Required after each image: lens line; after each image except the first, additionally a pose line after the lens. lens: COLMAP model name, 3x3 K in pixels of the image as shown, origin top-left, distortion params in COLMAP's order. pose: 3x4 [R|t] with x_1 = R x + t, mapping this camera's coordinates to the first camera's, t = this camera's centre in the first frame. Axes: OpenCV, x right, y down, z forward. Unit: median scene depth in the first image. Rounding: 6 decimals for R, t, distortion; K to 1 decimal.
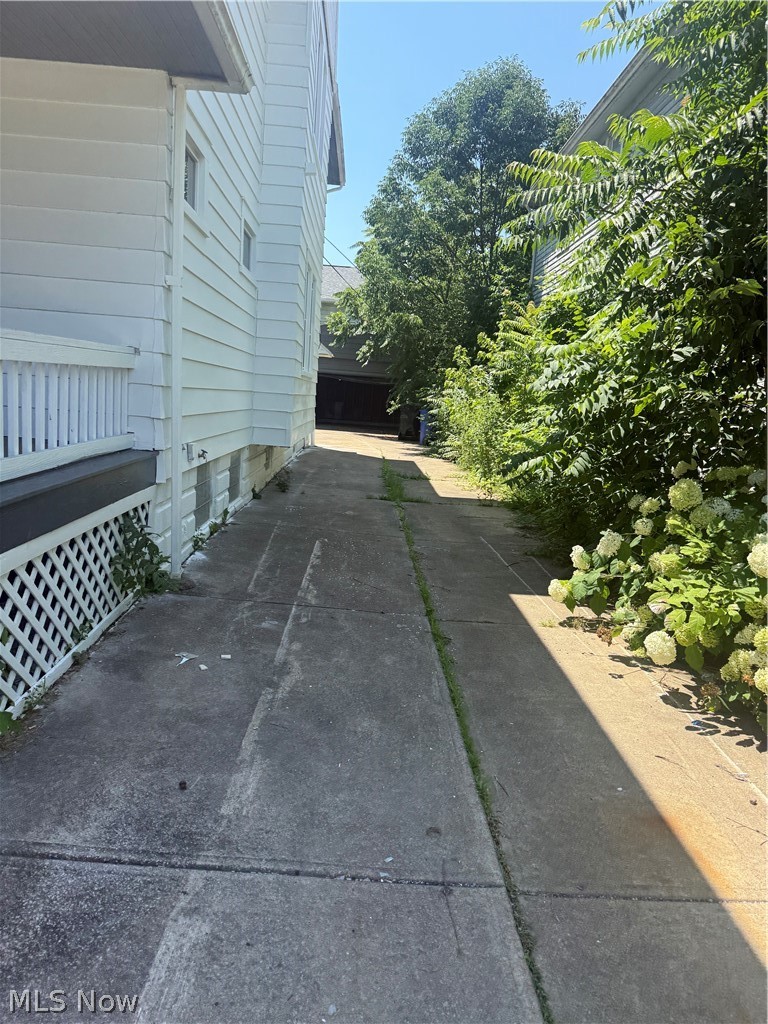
lens RADIAL K [[742.0, 0, 384.0], [0, 742.0, 512.0], [0, 0, 1]] dist [-0.001024, -0.001230]
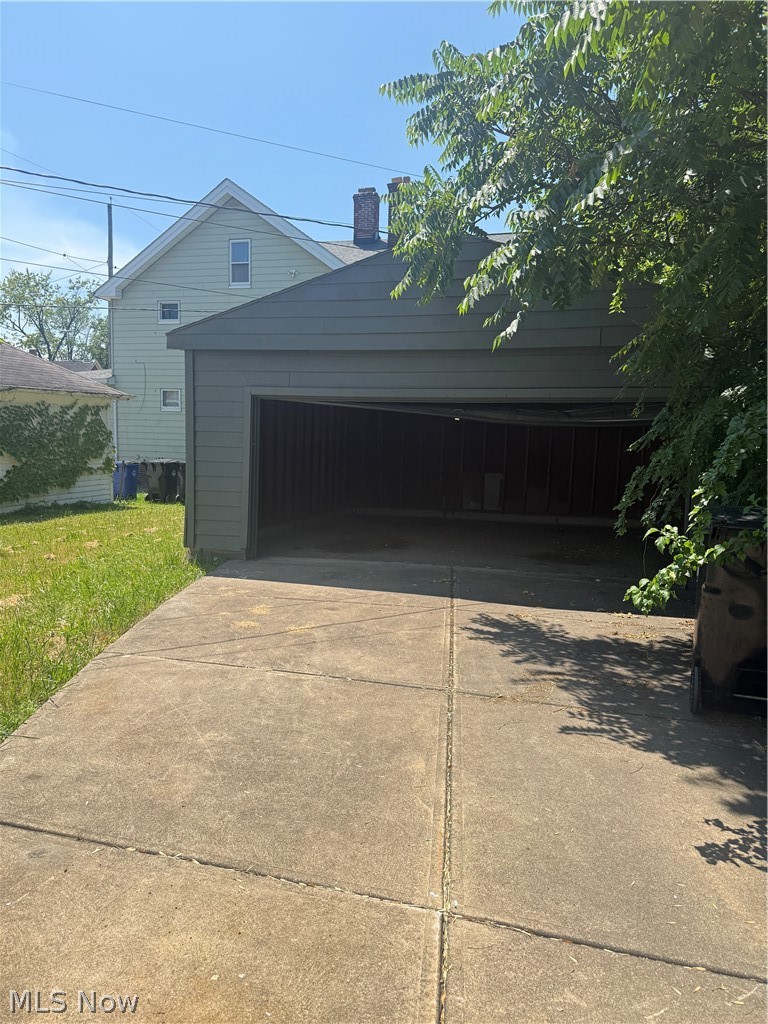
lens RADIAL K [[742.0, 0, 384.0], [0, 742.0, 512.0], [0, 0, 1]] dist [-0.001024, -0.001230]
pose [[0.958690, -0.024726, -0.283375, -0.001587], [0.006948, 0.997953, -0.063571, -0.138249], [0.284367, 0.058976, 0.956900, 0.804907]]
